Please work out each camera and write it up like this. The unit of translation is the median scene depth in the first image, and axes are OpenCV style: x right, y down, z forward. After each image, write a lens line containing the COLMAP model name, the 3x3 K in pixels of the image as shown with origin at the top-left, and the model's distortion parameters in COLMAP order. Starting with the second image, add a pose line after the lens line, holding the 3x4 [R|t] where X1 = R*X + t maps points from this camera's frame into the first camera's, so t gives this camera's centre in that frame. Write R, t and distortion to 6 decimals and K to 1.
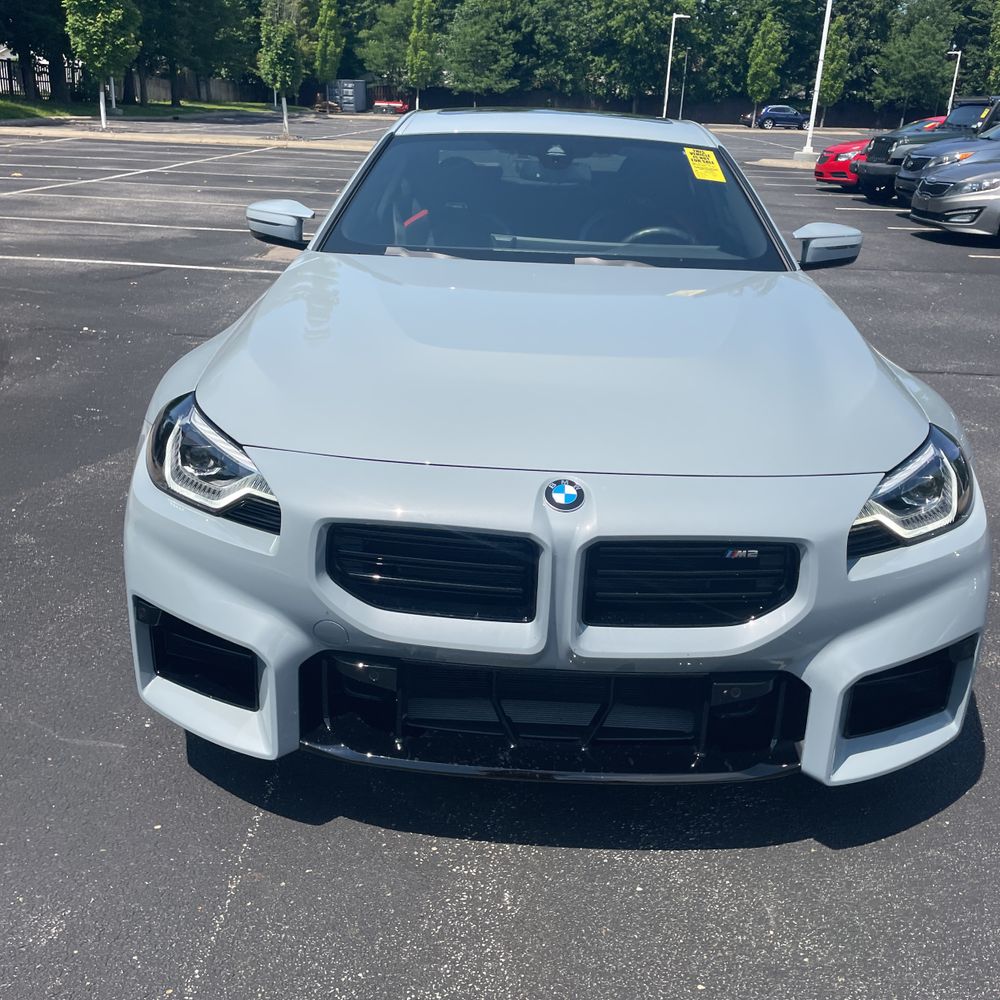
lens RADIAL K [[1010.6, 0, 498.5], [0, 1010.6, 494.7], [0, 0, 1]] dist [0.083523, -0.107417]
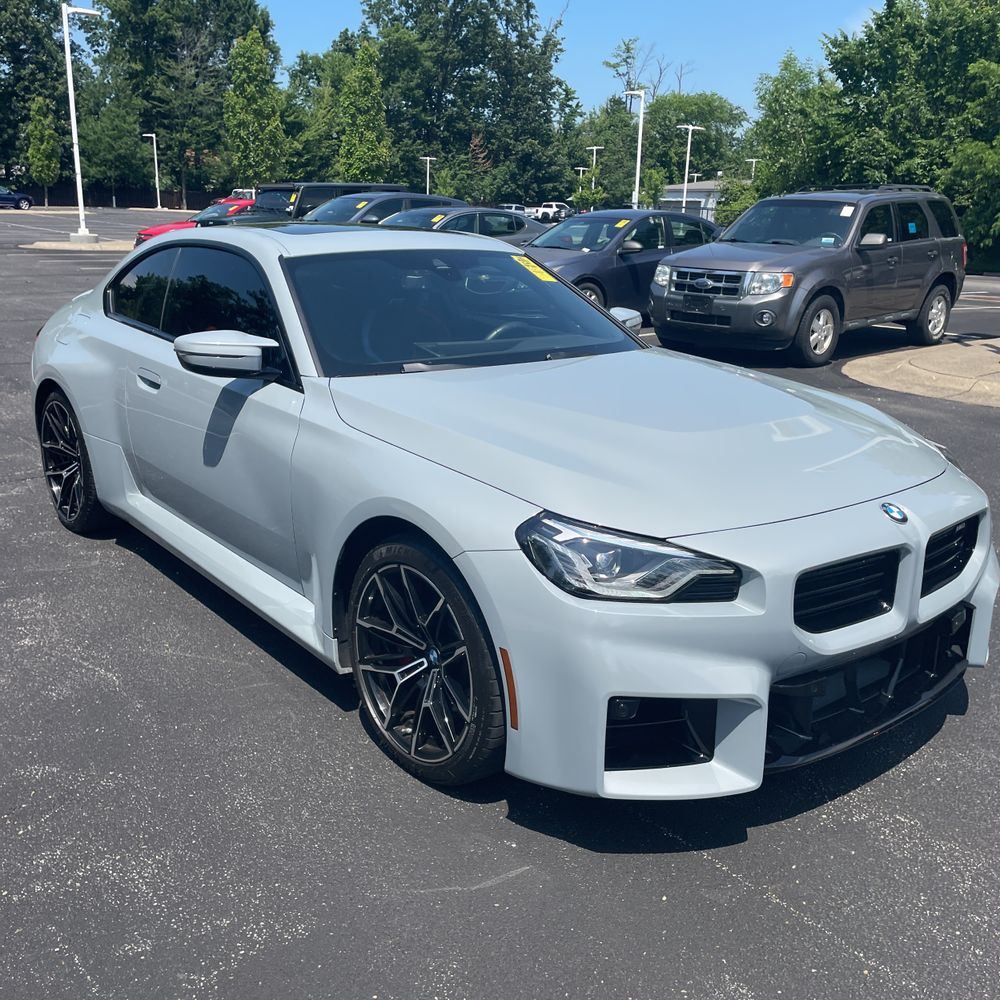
lens RADIAL K [[1016.3, 0, 500.0], [0, 1016.3, 500.0], [0, 0, 1]] dist [0.078487, -0.100016]
pose [[0.759518, -0.202042, 0.618314, -0.716859], [0.241408, 0.970207, 0.020490, -0.104441], [-0.604033, 0.133704, 0.785664, 0.125329]]
